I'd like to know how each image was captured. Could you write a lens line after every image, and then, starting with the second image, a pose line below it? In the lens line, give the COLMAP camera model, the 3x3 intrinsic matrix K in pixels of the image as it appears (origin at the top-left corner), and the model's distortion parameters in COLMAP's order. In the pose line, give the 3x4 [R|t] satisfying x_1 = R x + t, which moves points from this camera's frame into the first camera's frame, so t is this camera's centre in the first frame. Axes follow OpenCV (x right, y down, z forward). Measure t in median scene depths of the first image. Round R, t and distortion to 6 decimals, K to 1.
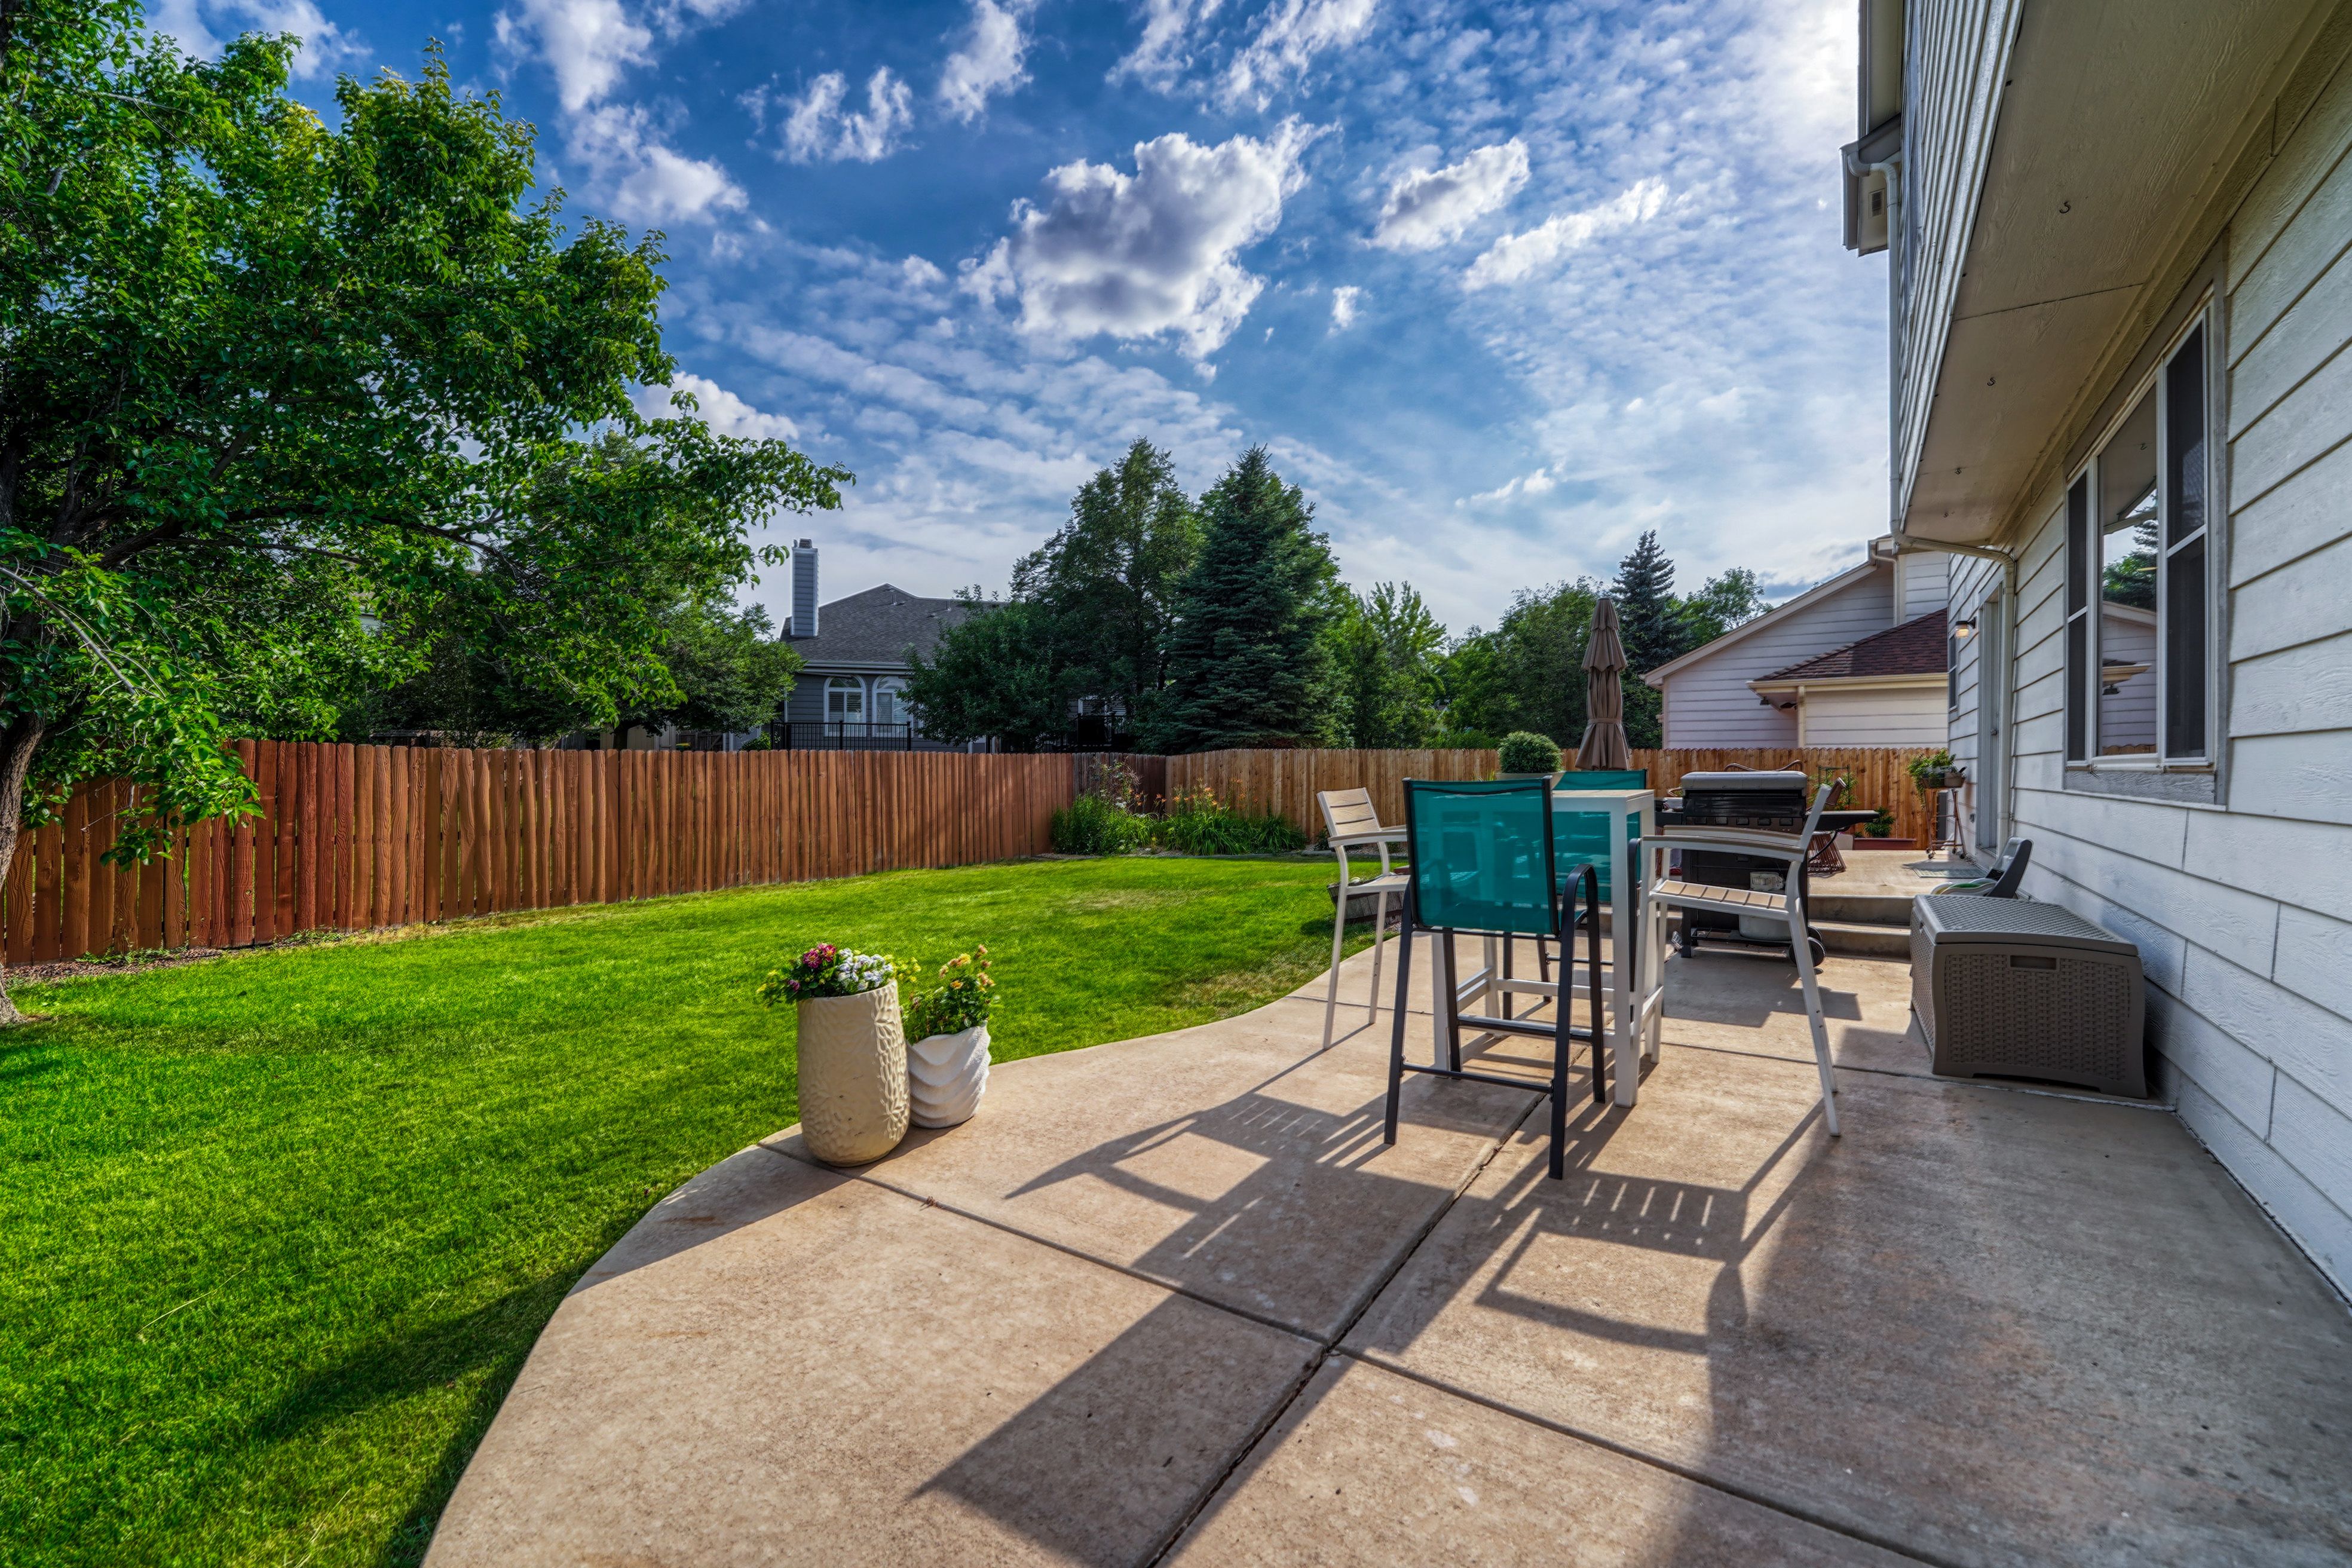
lens RADIAL K [[978.7, 0, 1161.4], [0, 978.7, 766.2], [0, 0, 1]] dist [-0.019010, 0.000382]
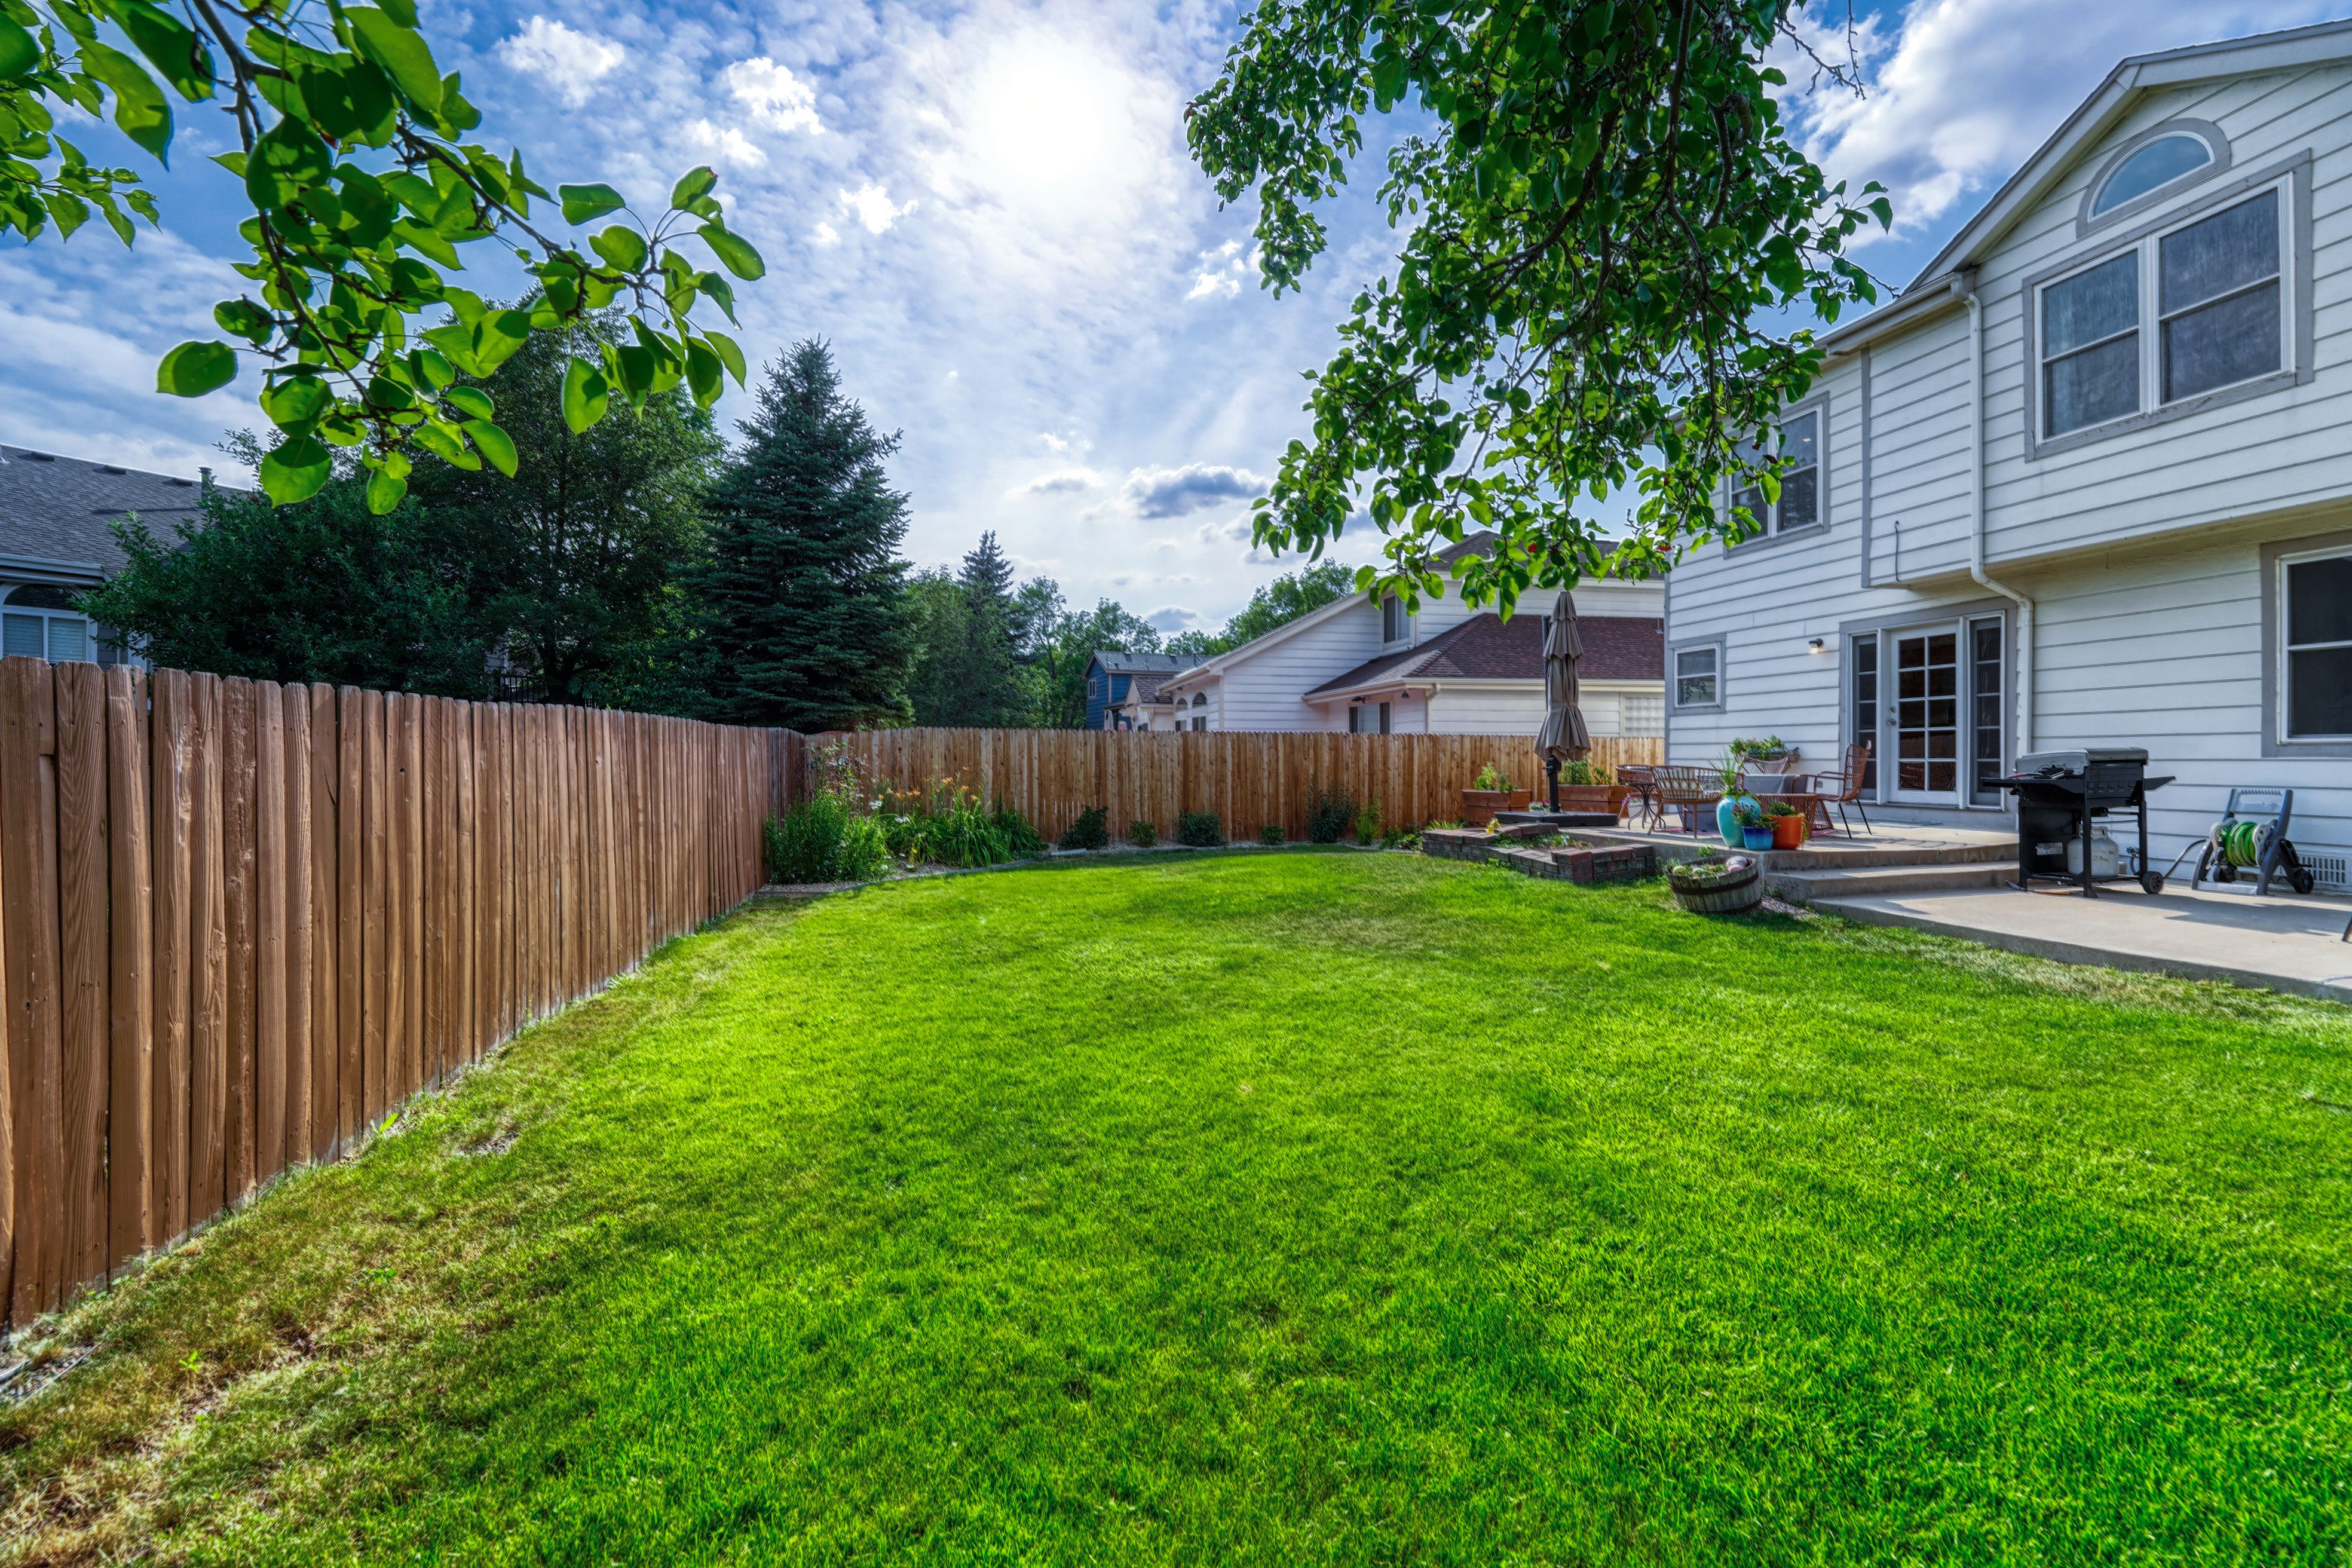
lens RADIAL K [[978.7, 0, 1183.2], [0, 978.7, 760.6], [0, 0, 1]] dist [-0.019010, 0.000382]
pose [[0.684822, -0.007488, 0.728672, -0.386932], [0.004171, 0.999971, 0.006356, 0.005119], [-0.728699, -0.001313, 0.684833, 0.365898]]
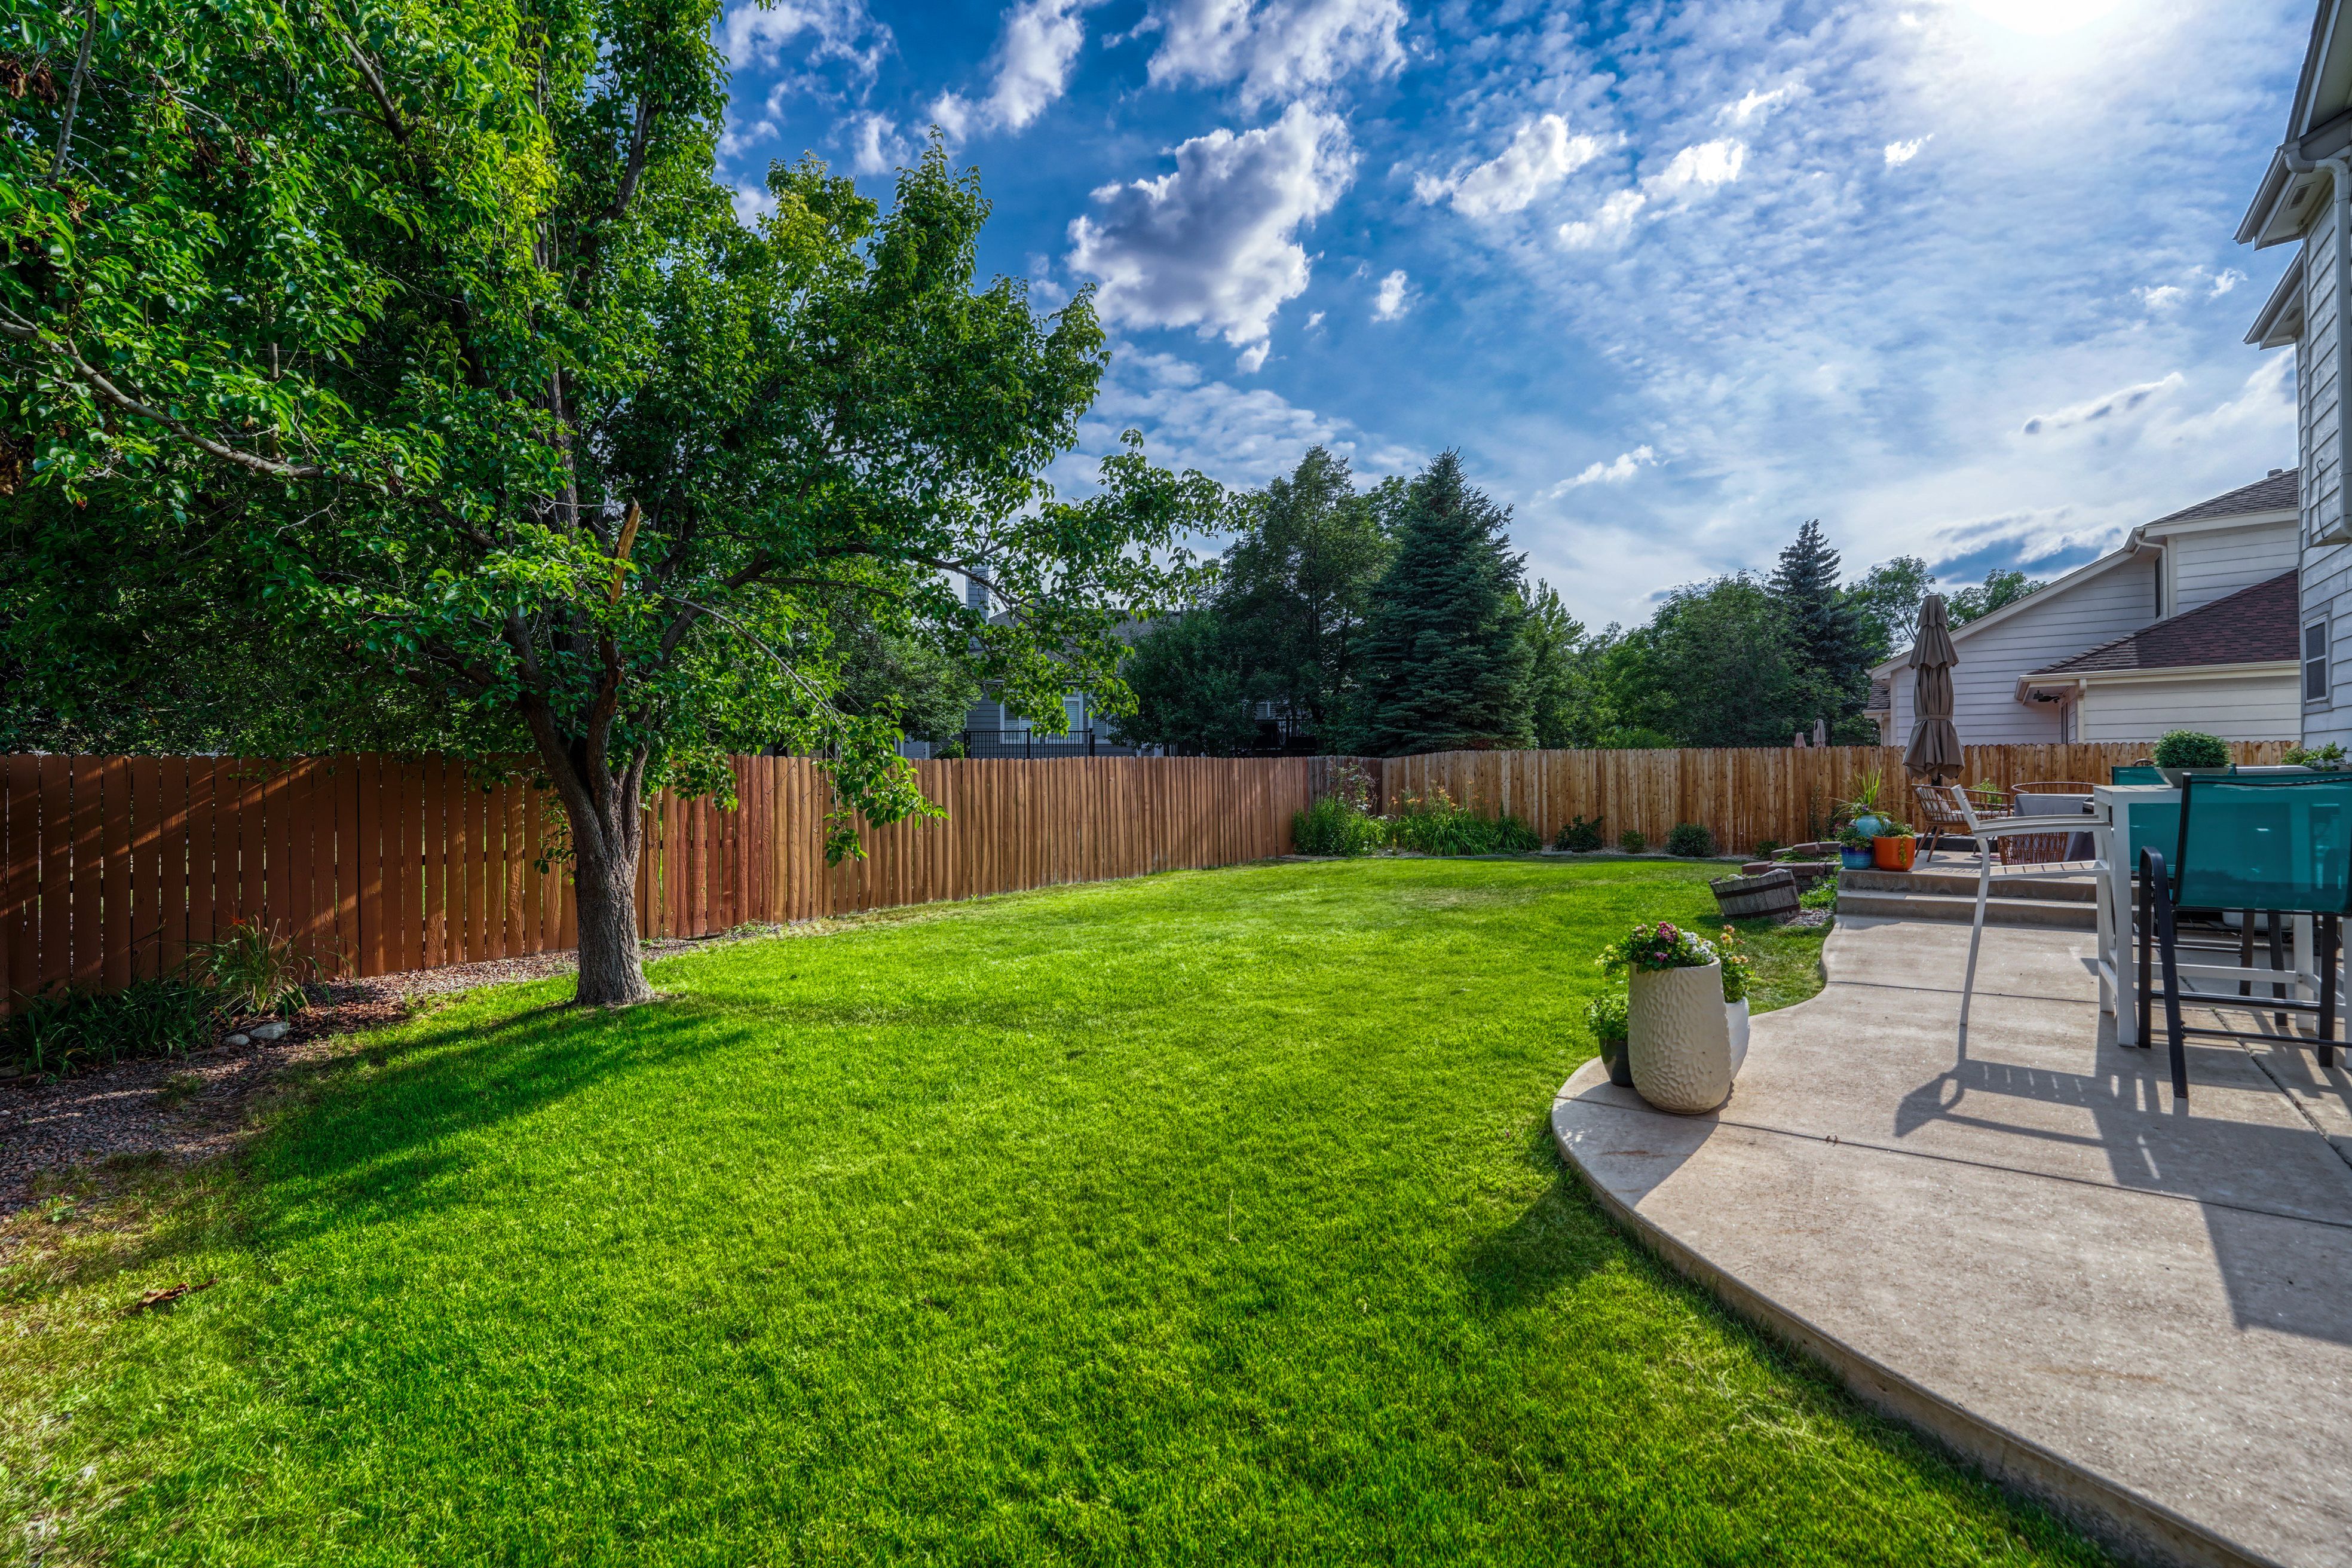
lens RADIAL K [[978.7, 0, 1166.6], [0, 978.7, 769.7], [0, 0, 1]] dist [-0.019010, 0.000382]
pose [[0.995870, -0.010853, -0.090137, -0.151034], [0.010816, 0.999941, -0.000899, -0.000594], [0.090142, -0.000080, 0.995929, -0.037213]]
